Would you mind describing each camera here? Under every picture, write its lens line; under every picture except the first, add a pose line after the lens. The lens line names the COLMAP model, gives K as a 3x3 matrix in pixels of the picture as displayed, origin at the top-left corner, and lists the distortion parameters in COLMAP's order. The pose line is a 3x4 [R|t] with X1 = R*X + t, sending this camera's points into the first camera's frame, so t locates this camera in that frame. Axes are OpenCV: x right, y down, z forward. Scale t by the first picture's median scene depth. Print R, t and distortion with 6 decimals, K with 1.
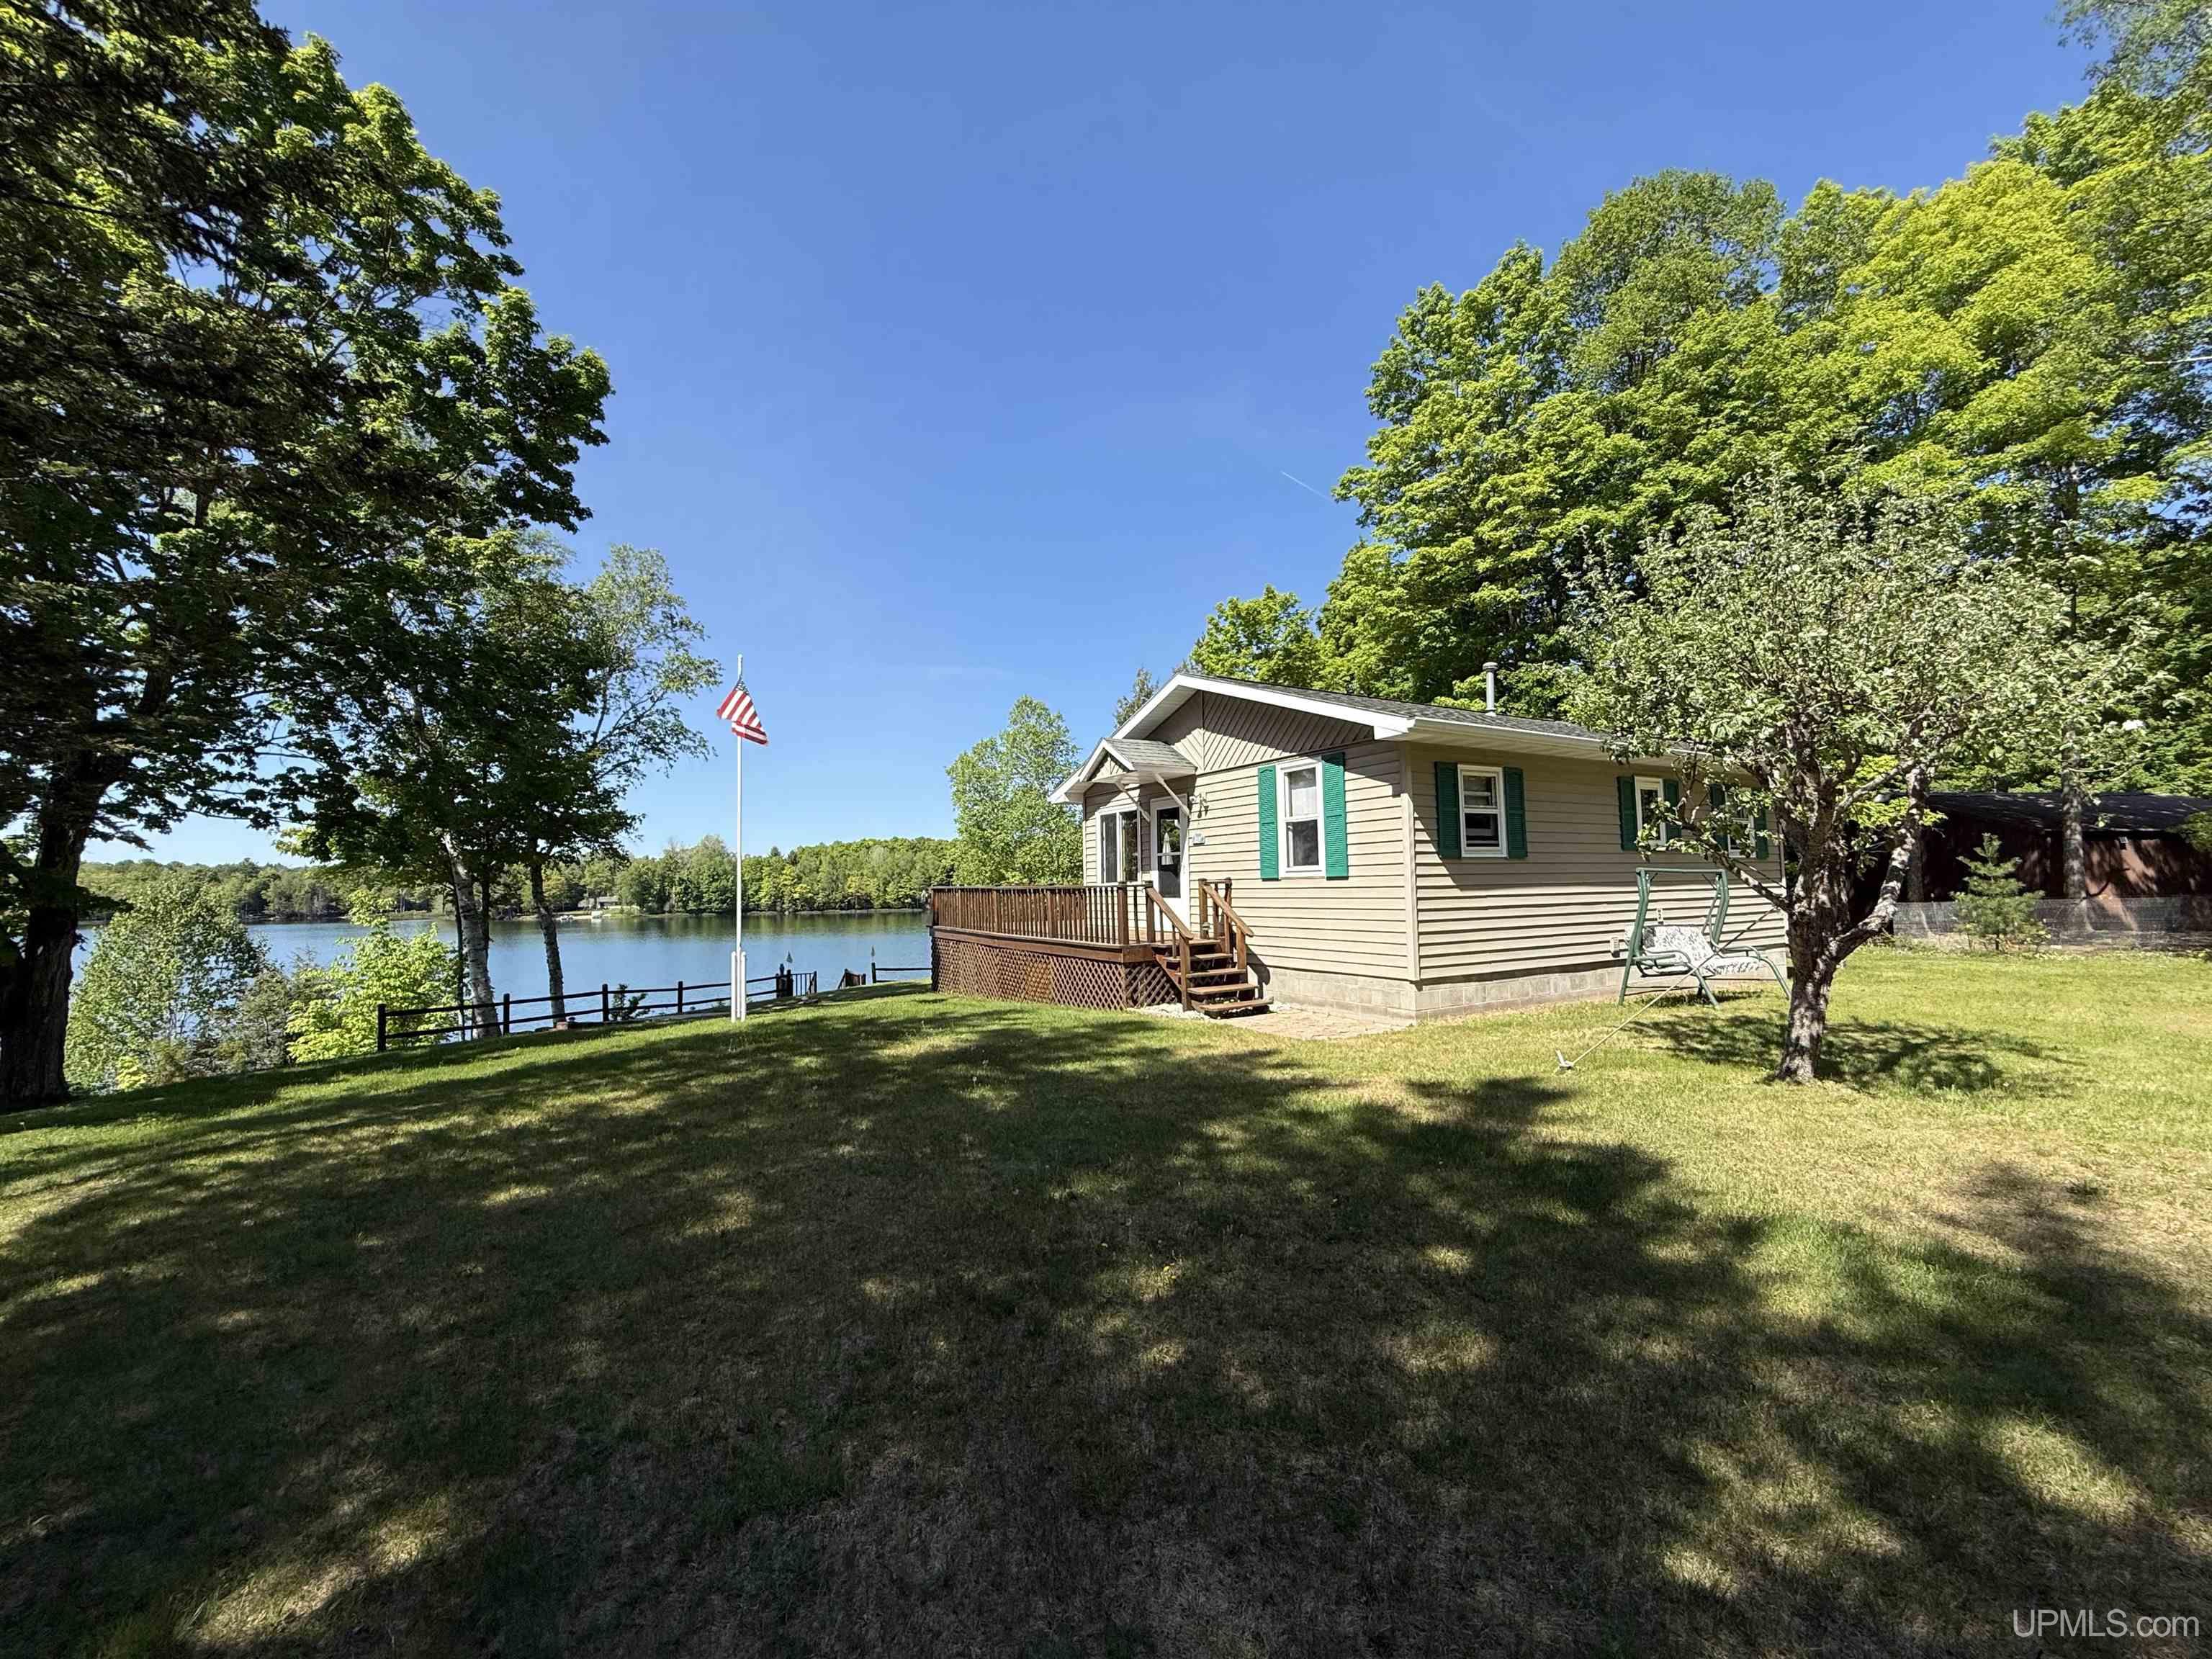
lens RADIAL K [[878.9, 0, 1106.7], [0, 878.9, 832.9], [0, 0, 1]] dist [0.000594, 0.000206]
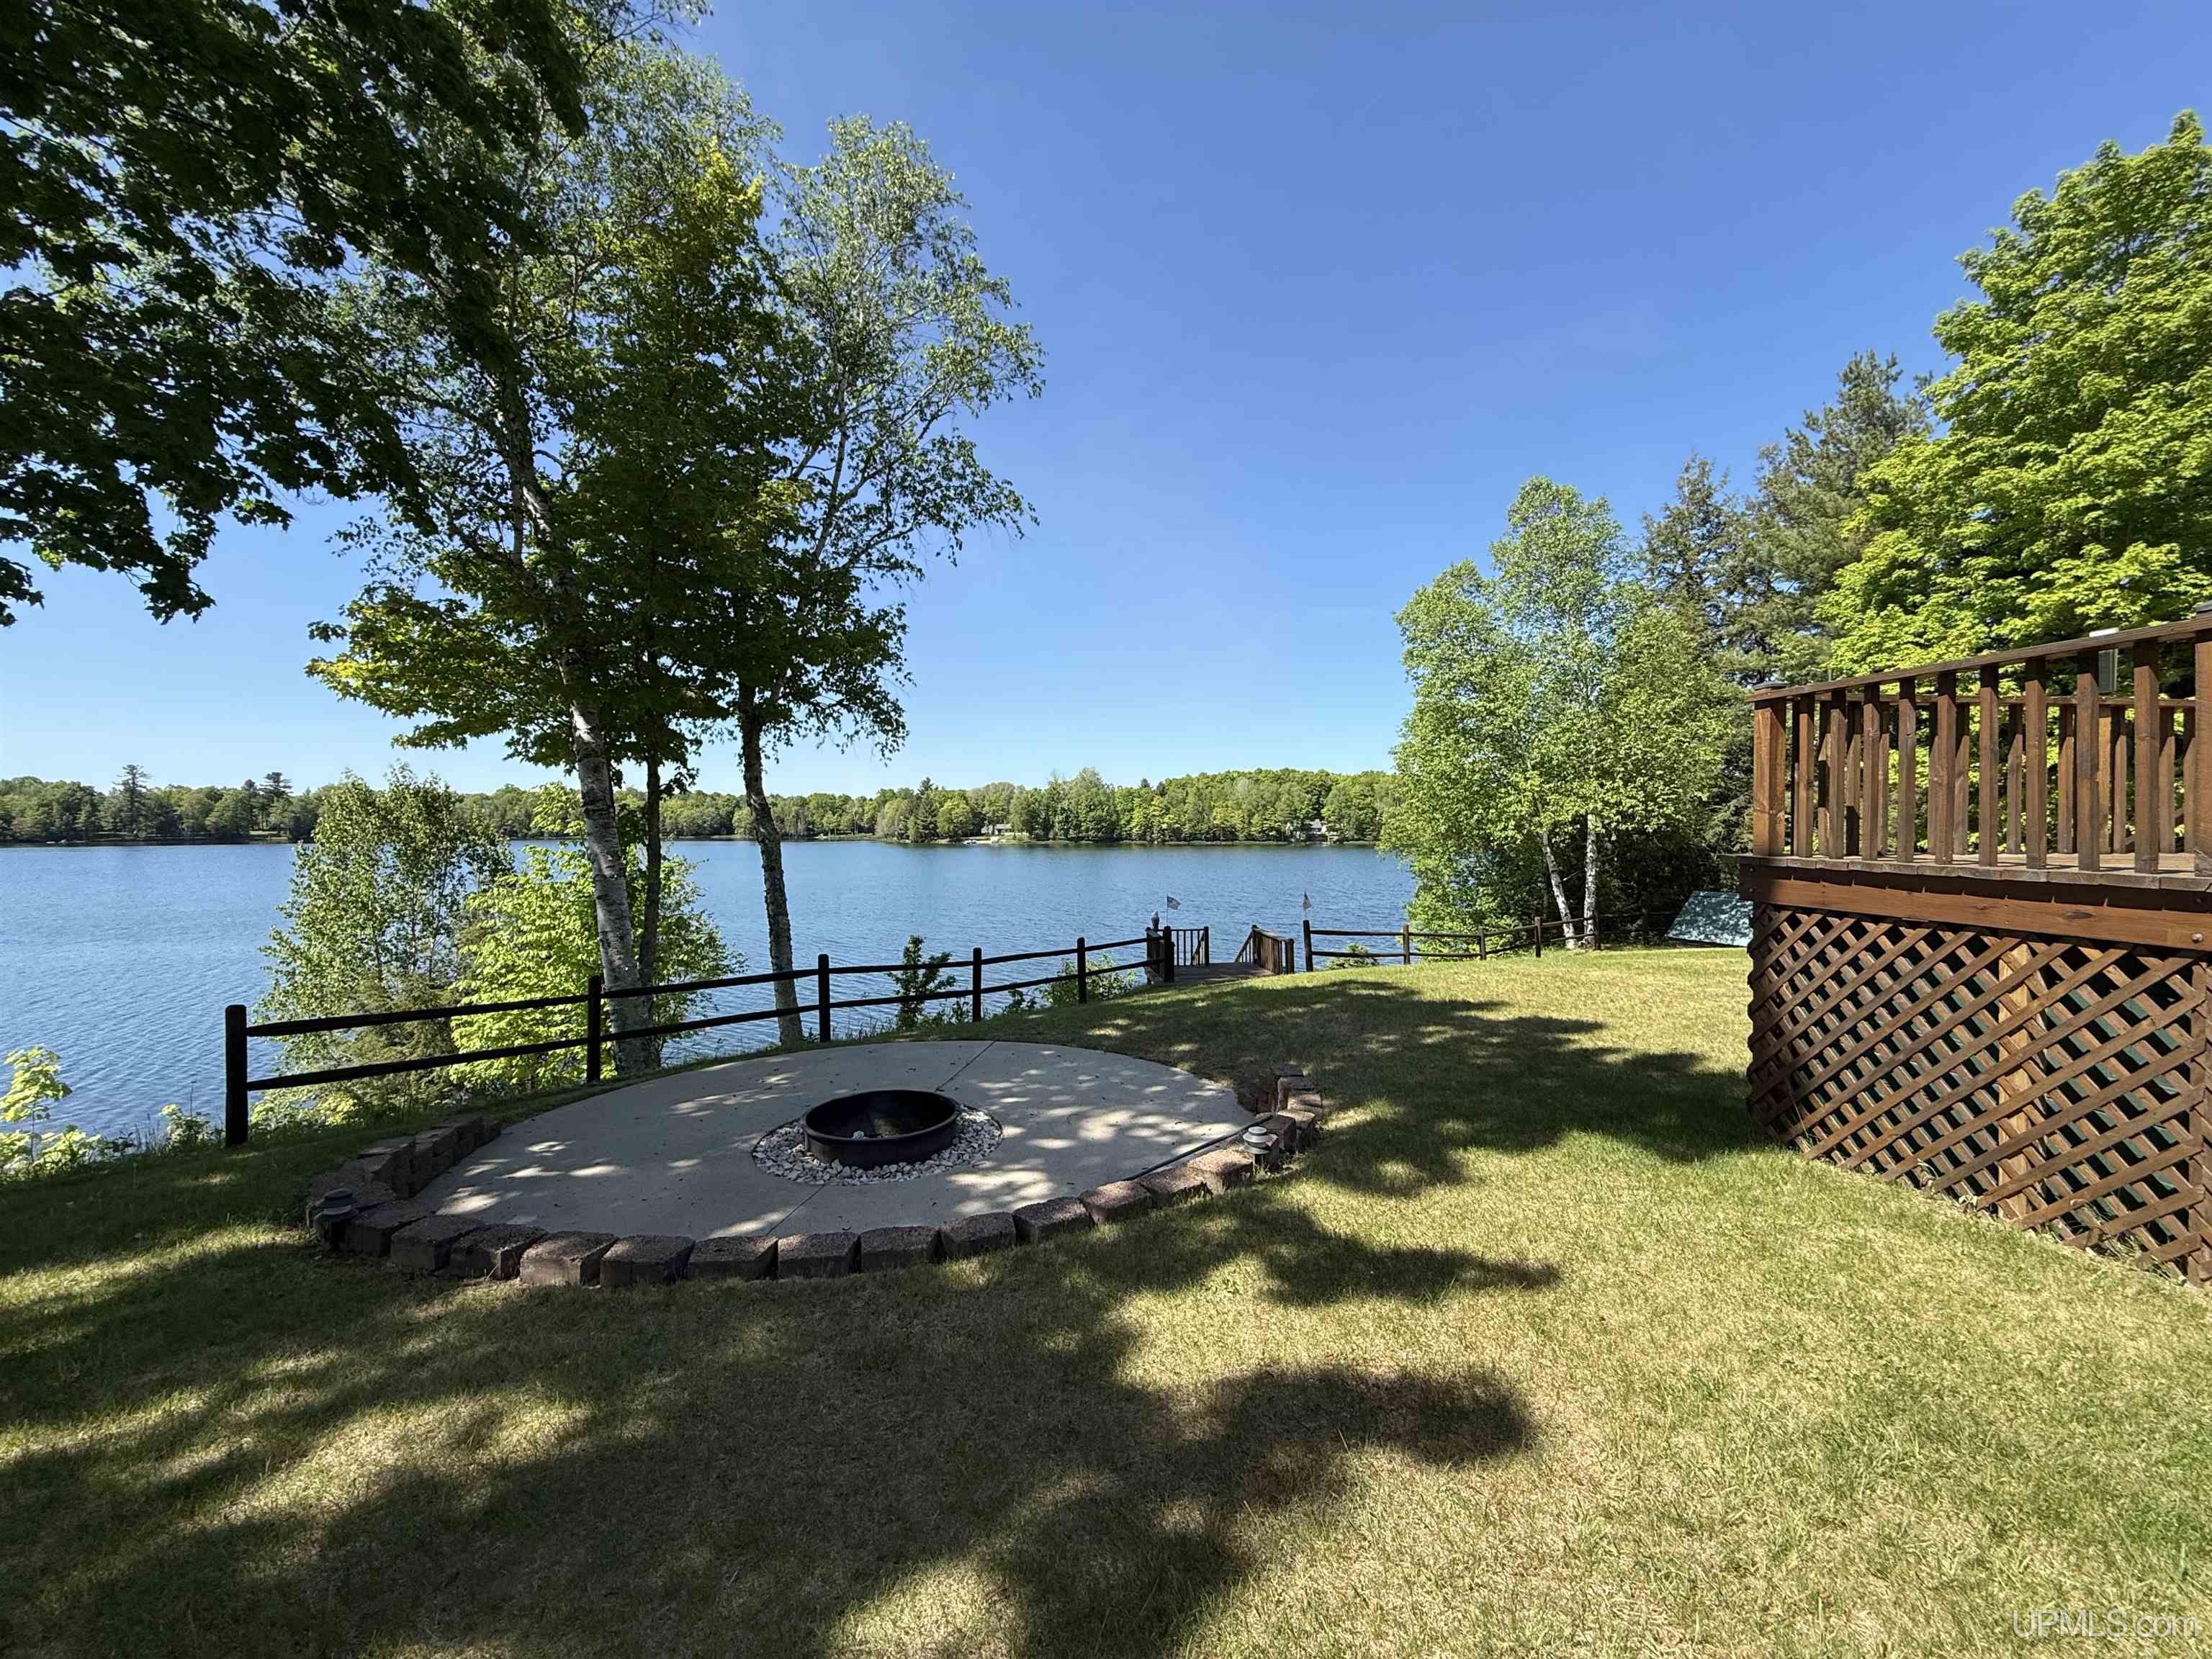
lens RADIAL K [[878.9, 0, 1106.4], [0, 878.9, 826.5], [0, 0, 1]] dist [0.000594, 0.000206]
pose [[0.919380, 0.017253, -0.392993, -0.014211], [0.009372, 0.997793, 0.065730, 0.004262], [0.393260, -0.064114, 0.917189, 0.037856]]
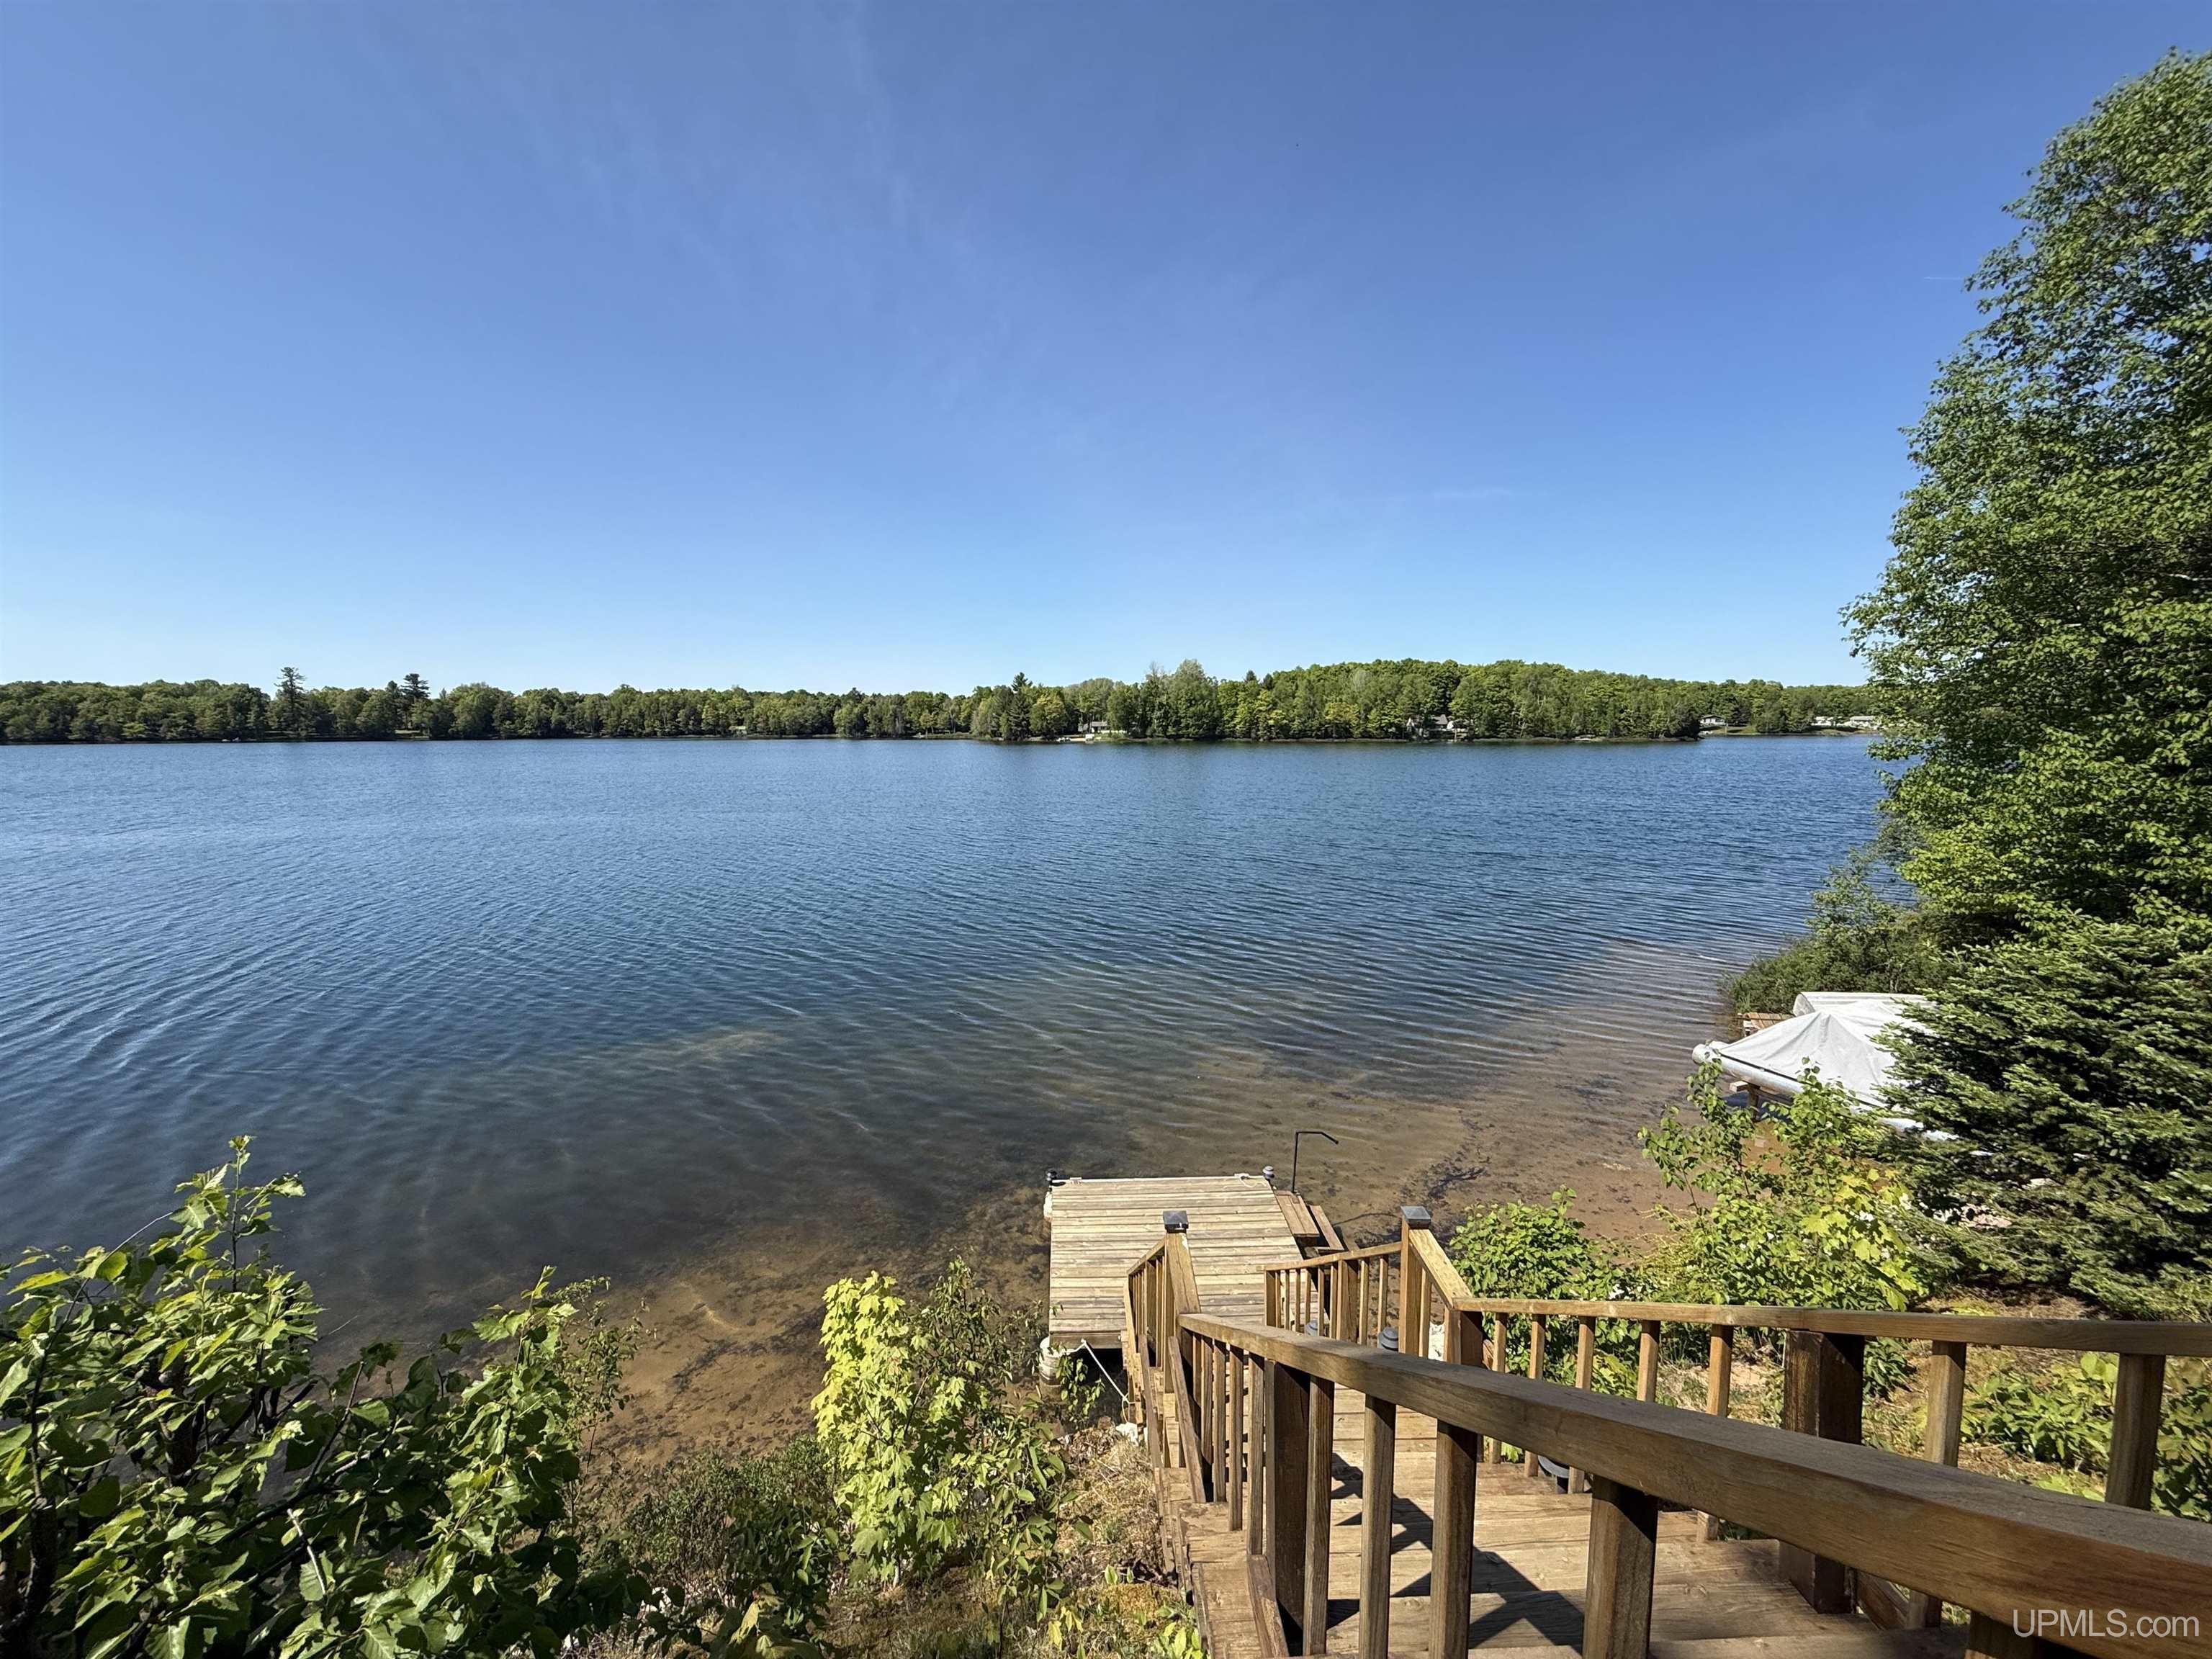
lens RADIAL K [[878.9, 0, 1106.0], [0, 878.9, 830.0], [0, 0, 1]] dist [0.000594, 0.000206]
pose [[0.865675, 0.073213, -0.495223, -0.032076], [0.018553, 0.983876, 0.177887, 0.014708], [0.500262, -0.163181, 0.850359, 0.093567]]
